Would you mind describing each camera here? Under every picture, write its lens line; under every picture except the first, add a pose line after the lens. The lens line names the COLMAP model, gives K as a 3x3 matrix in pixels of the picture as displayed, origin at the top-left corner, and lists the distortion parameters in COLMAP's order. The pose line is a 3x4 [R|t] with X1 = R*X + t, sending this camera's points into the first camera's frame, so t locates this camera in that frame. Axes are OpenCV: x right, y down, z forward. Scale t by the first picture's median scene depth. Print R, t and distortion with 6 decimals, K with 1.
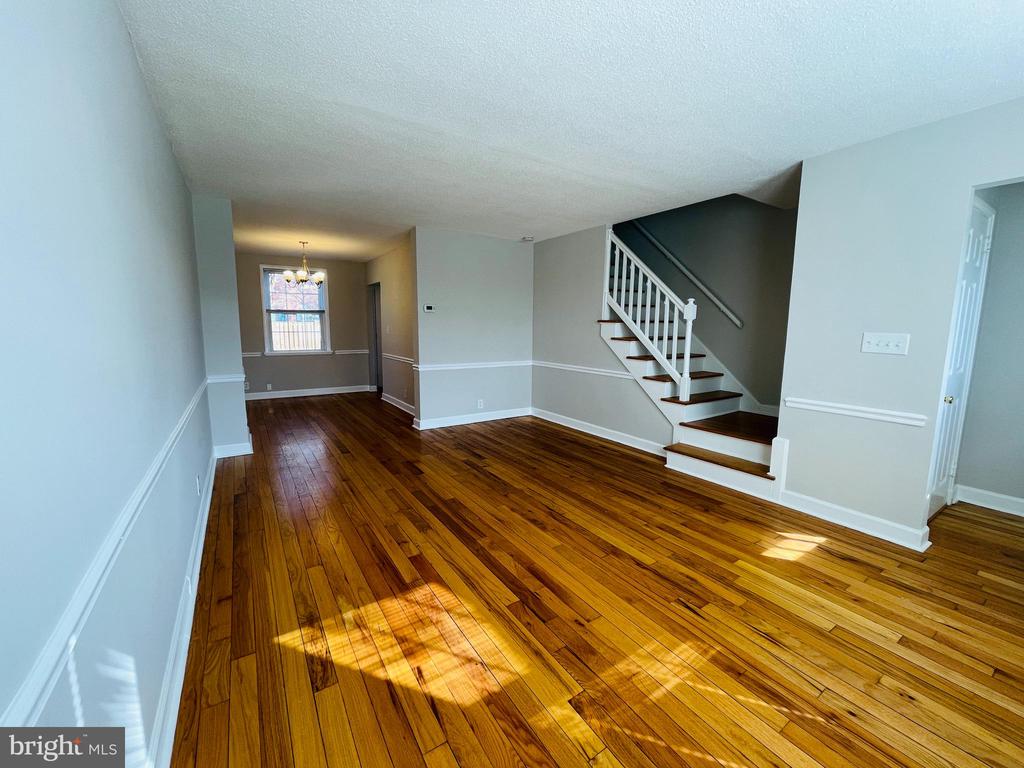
lens RADIAL K [[411.9, 0, 511.0], [0, 411.9, 380.5], [0, 0, 1]] dist [-0.000858, 0.003484]
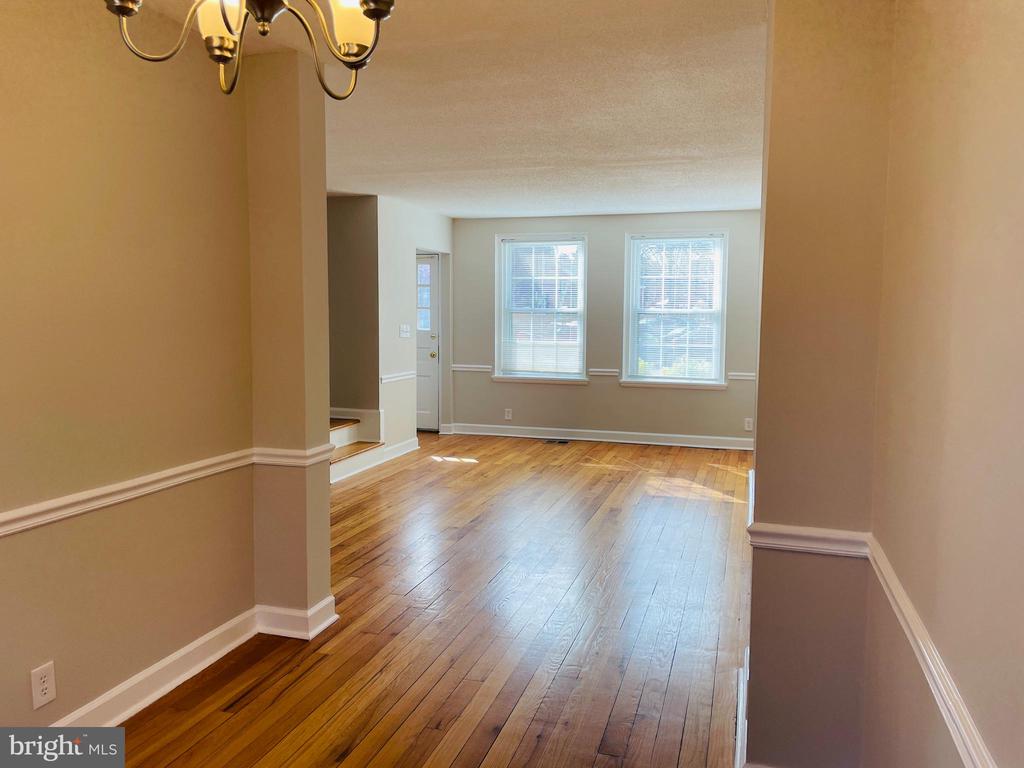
lens RADIAL K [[770.6, 0, 512.0], [0, 770.6, 384.0], [0, 0, 1]] dist [0.053558, -0.052503]
pose [[-0.632386, -0.082992, 0.770195, -1.400804], [0.091304, 0.979329, 0.180494, -0.324529], [-0.769254, 0.184464, -0.611736, 2.117435]]
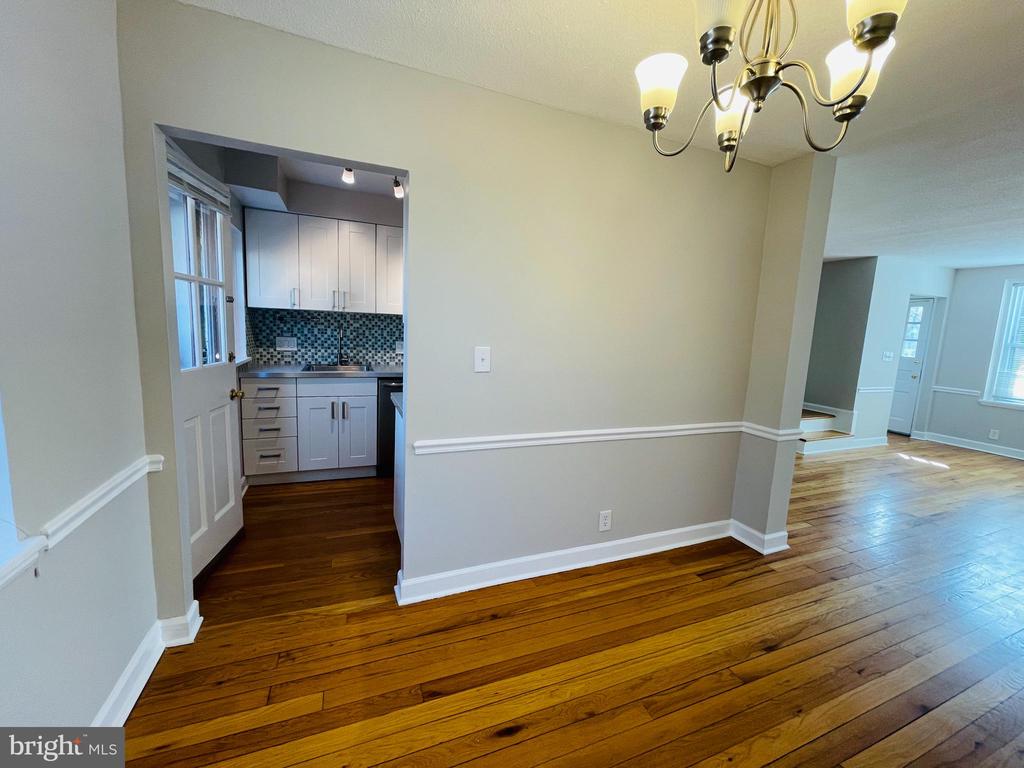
lens RADIAL K [[409.6, 0, 516.3], [0, 409.6, 382.4], [0, 0, 1]] dist [0.002268, -0.000644]
pose [[0.196895, -0.128464, 0.971972, -1.297090], [0.088145, 0.989683, 0.112949, -0.303707], [-0.976454, 0.063436, 0.206187, 2.034811]]
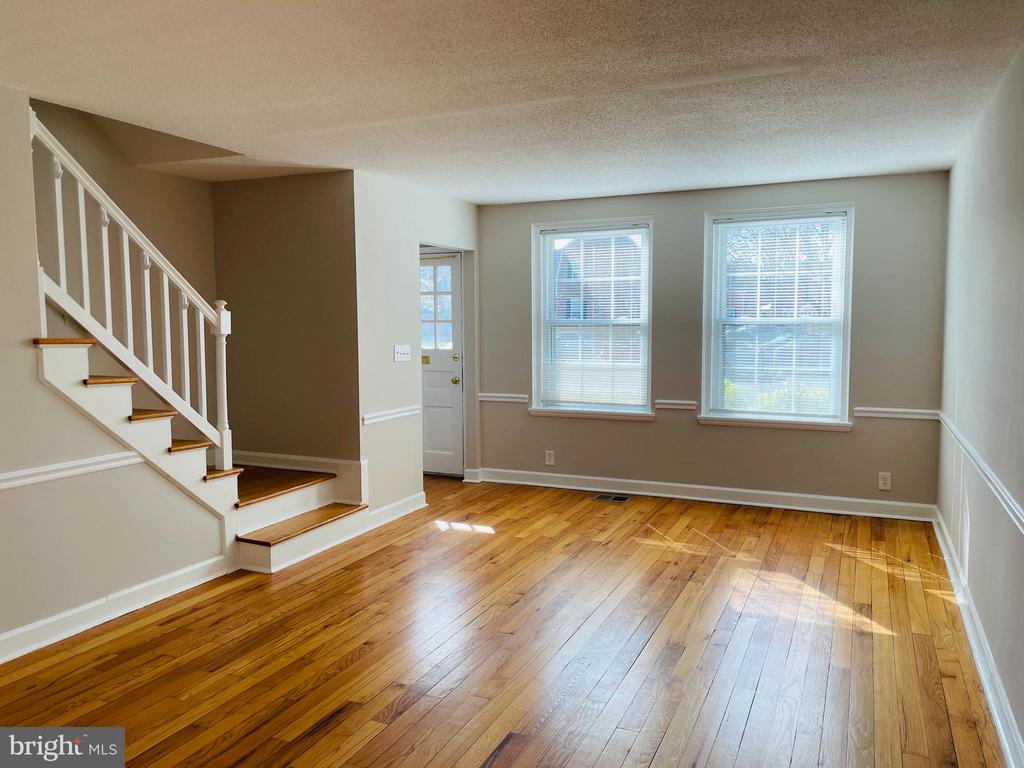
lens RADIAL K [[770.6, 0, 512.0], [0, 770.6, 384.0], [0, 0, 1]] dist [0.053558, -0.052503]
pose [[-0.531884, -0.073979, 0.843580, -0.977370], [0.114400, 0.980767, 0.158140, -0.265472], [-0.839054, 0.180617, -0.513191, 1.580800]]
